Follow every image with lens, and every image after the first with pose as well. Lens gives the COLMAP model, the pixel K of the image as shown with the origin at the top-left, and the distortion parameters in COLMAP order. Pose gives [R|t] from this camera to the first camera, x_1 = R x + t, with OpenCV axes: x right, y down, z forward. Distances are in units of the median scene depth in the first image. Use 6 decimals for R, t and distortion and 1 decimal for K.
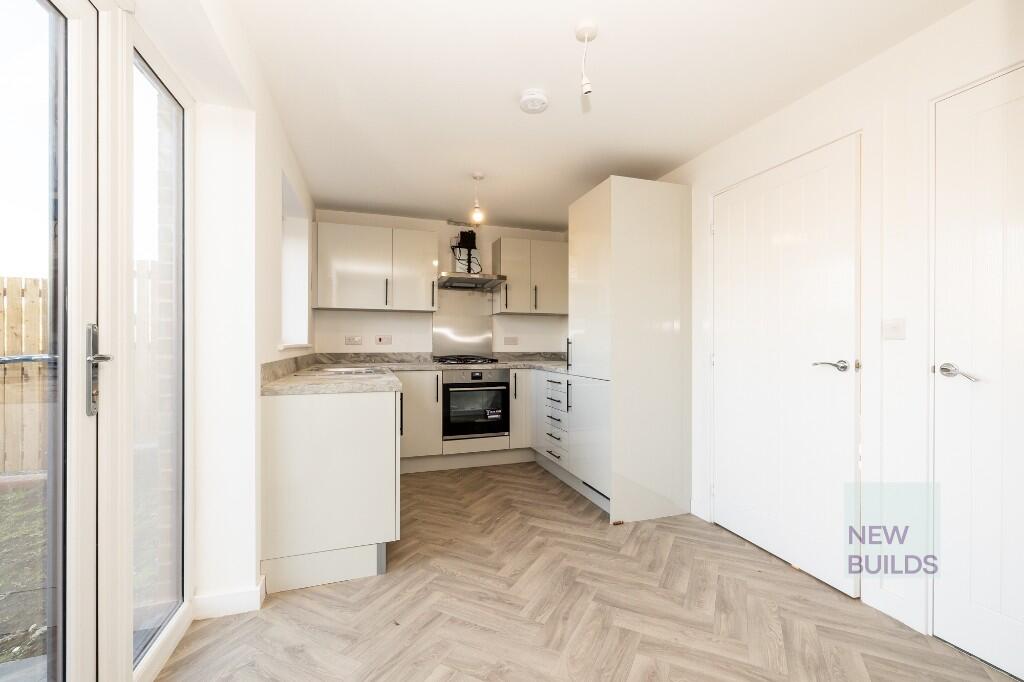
lens RADIAL K [[447.9, 0, 504.2], [0, 447.9, 343.3], [0, 0, 1]] dist [-0.001051, 0.000051]
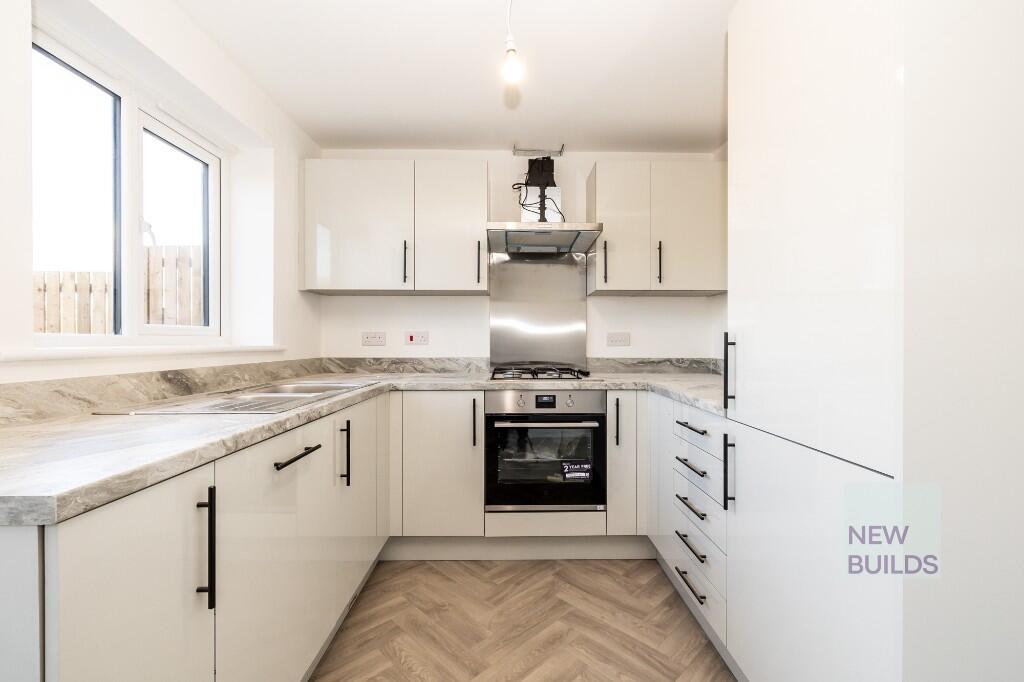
lens RADIAL K [[447.9, 0, 507.1], [0, 447.9, 343.3], [0, 0, 1]] dist [-0.001051, 0.000051]
pose [[0.955484, -0.000322, -0.295044, 0.055261], [0.000940, 0.999998, 0.001953, -0.001385], [0.295043, -0.002143, 0.955482, 0.423741]]
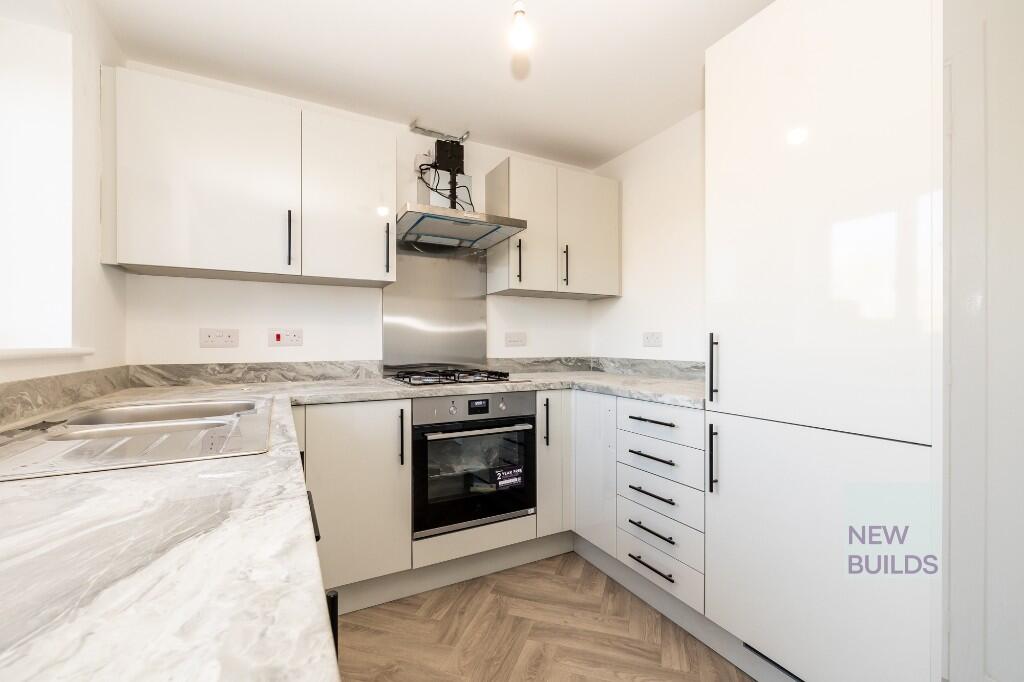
lens RADIAL K [[447.9, 0, 522.1], [0, 447.9, 343.9], [0, 0, 1]] dist [-0.001051, 0.000051]
pose [[0.980060, -0.002224, 0.198689, -0.107973], [0.001660, 0.999994, 0.003005, -0.001179], [-0.198695, -0.002615, 0.980058, 0.455679]]
